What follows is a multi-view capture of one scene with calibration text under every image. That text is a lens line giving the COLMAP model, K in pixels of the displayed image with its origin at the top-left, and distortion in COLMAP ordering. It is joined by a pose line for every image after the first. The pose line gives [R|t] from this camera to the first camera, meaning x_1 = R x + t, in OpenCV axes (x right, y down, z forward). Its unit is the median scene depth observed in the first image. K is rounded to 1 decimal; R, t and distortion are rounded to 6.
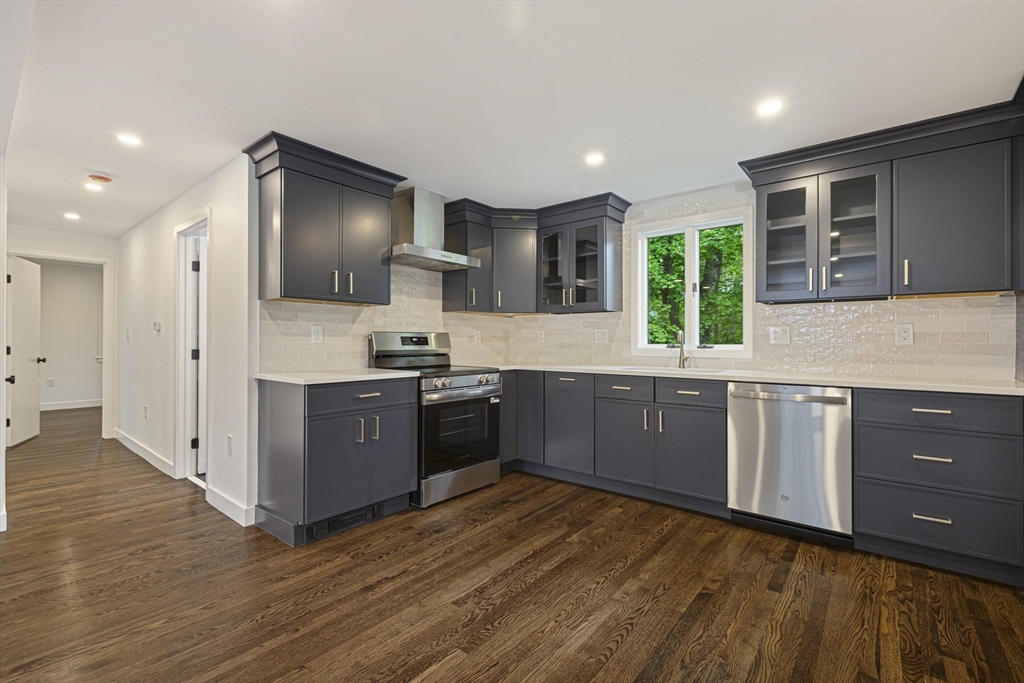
lens RADIAL K [[453.5, 0, 510.8], [0, 453.5, 338.7], [0, 0, 1]] dist [0.000145, -0.000145]
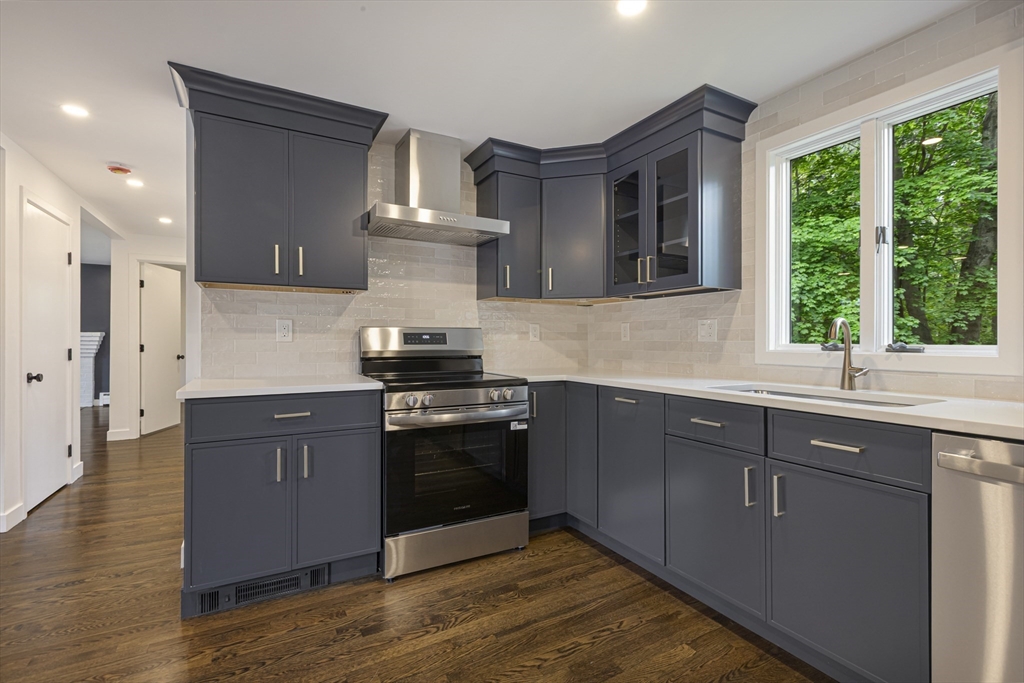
lens RADIAL K [[470.3, 0, 510.2], [0, 470.3, 339.6], [0, 0, 1]] dist [0.002999, 0.000087]
pose [[0.929257, -0.001281, -0.369432, 0.246347], [0.002984, 0.999987, 0.004039, 0.004325], [0.369422, -0.004856, 0.929249, 0.397604]]
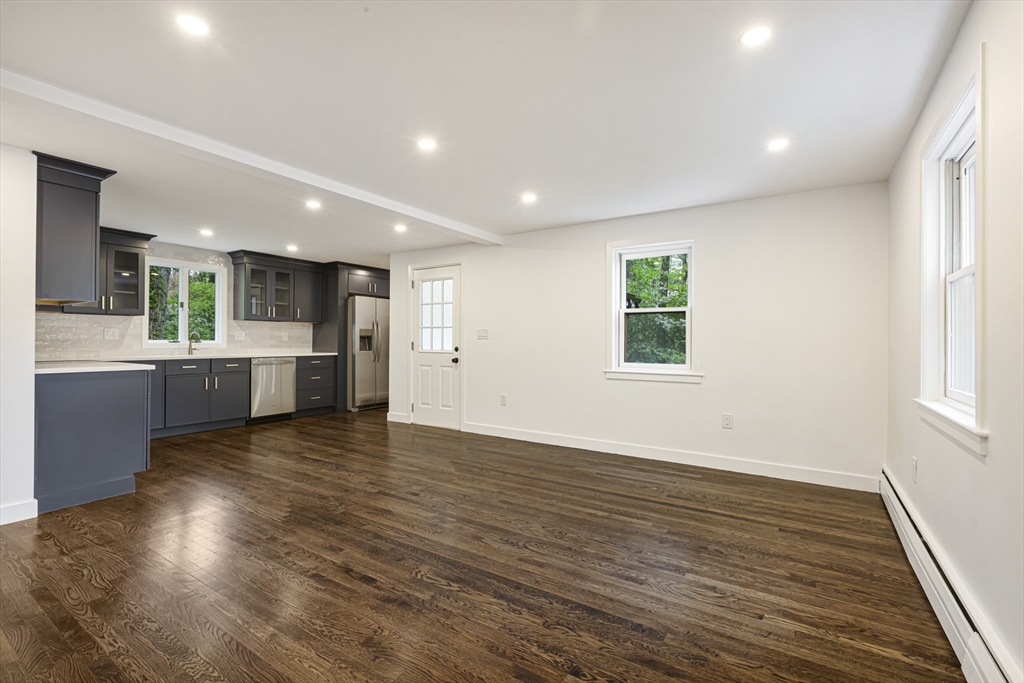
lens RADIAL K [[456.2, 0, 510.7], [0, 456.2, 340.3], [0, 0, 1]] dist [0.000889, -0.000086]
pose [[-0.112900, -0.002727, 0.993603, -1.591663], [-0.012149, 0.999925, 0.001364, -0.004054], [-0.993532, -0.011917, -0.112925, 0.040273]]
